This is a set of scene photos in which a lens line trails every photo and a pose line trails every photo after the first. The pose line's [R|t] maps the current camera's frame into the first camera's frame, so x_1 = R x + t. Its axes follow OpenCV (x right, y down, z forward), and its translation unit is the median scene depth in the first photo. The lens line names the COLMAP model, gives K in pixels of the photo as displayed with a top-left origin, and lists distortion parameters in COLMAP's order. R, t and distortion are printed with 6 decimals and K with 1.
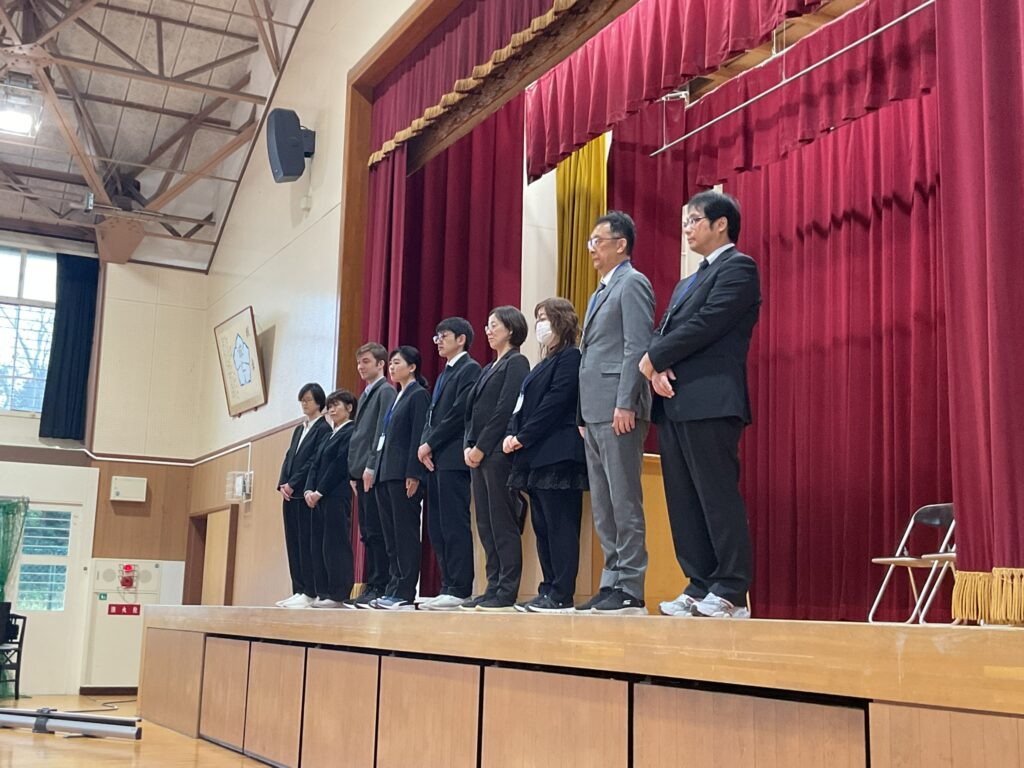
lens RADIAL K [[1319.2, 0, 512.0], [0, 1319.2, 384.0], [0, 0, 1]] dist [0.085995, 0.000844]
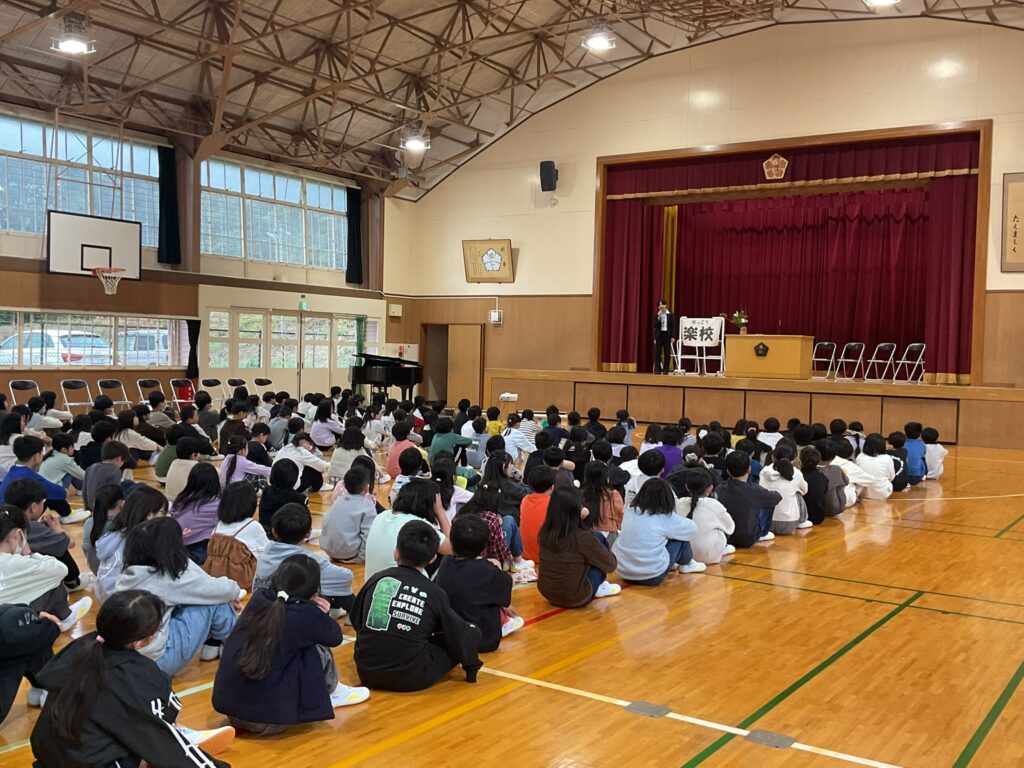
lens RADIAL K [[1036.8, 0, 512.0], [0, 1036.8, 384.0], [0, 0, 1]] dist [0.124996, -0.266311]
pose [[0.865301, -0.023605, 0.500697, -0.963558], [-0.088193, 0.976139, 0.198433, -0.150286], [-0.493433, -0.215862, 0.842572, -0.500351]]
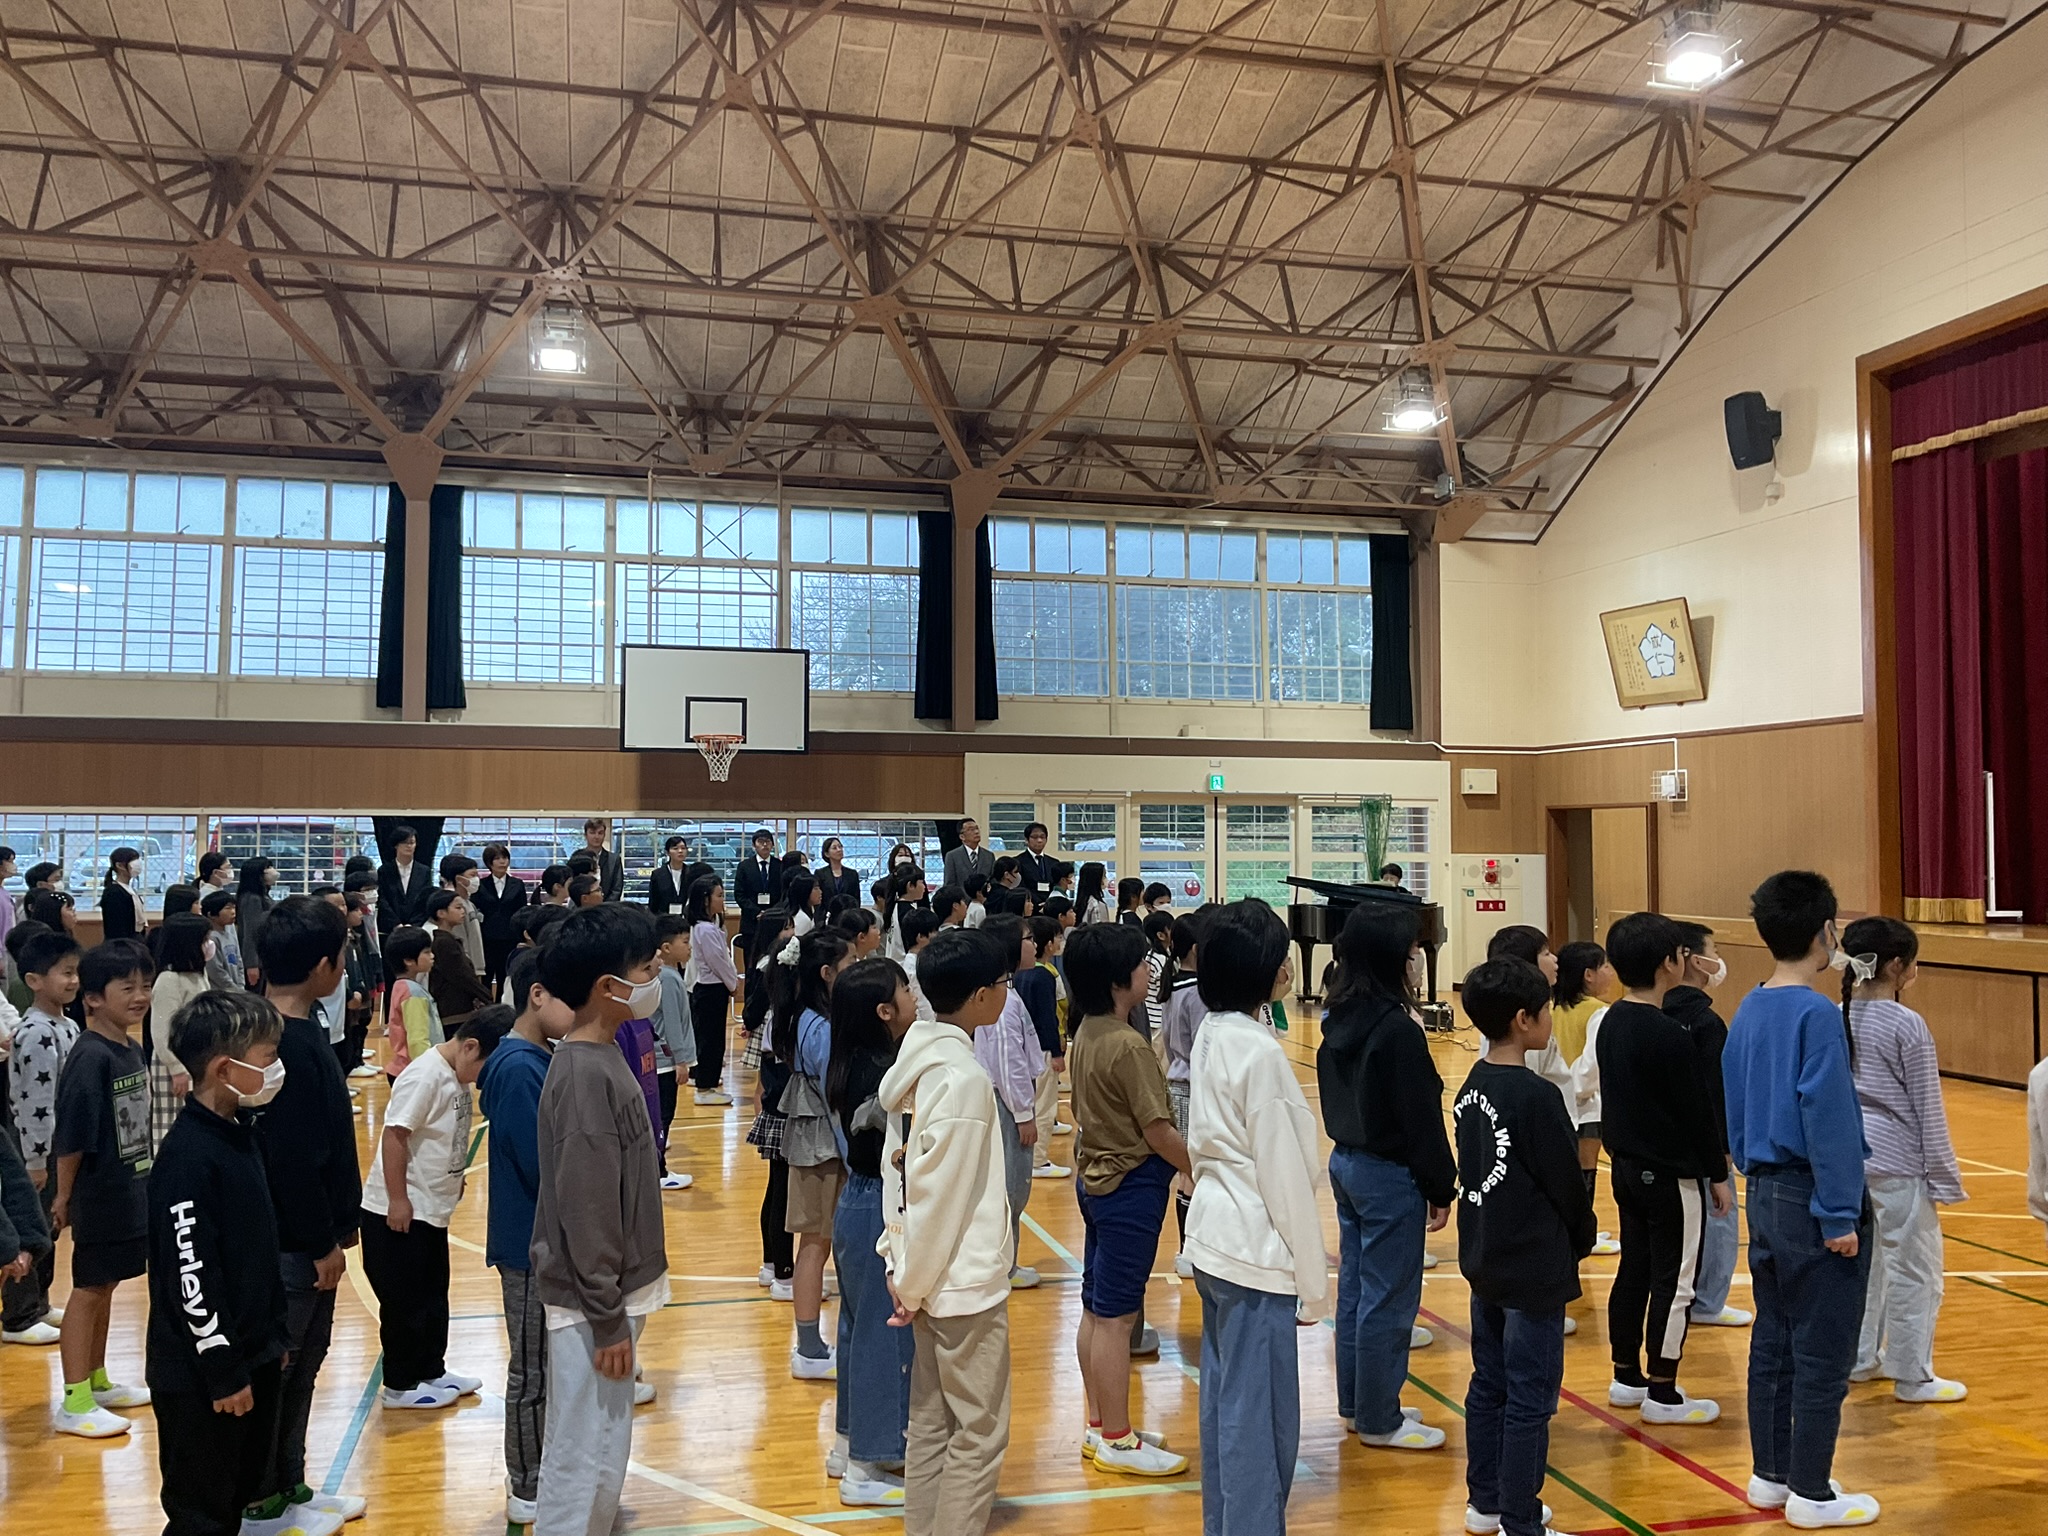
lens RADIAL K [[1690.9, 0, 1024.0], [0, 1690.9, 768.0], [0, 0, 1]] dist [0.117679, -0.238743]
pose [[0.976185, -0.035795, -0.213966, -0.350277], [0.062690, 0.990760, 0.120268, -0.100503], [0.207684, -0.130818, 0.969409, -0.262935]]
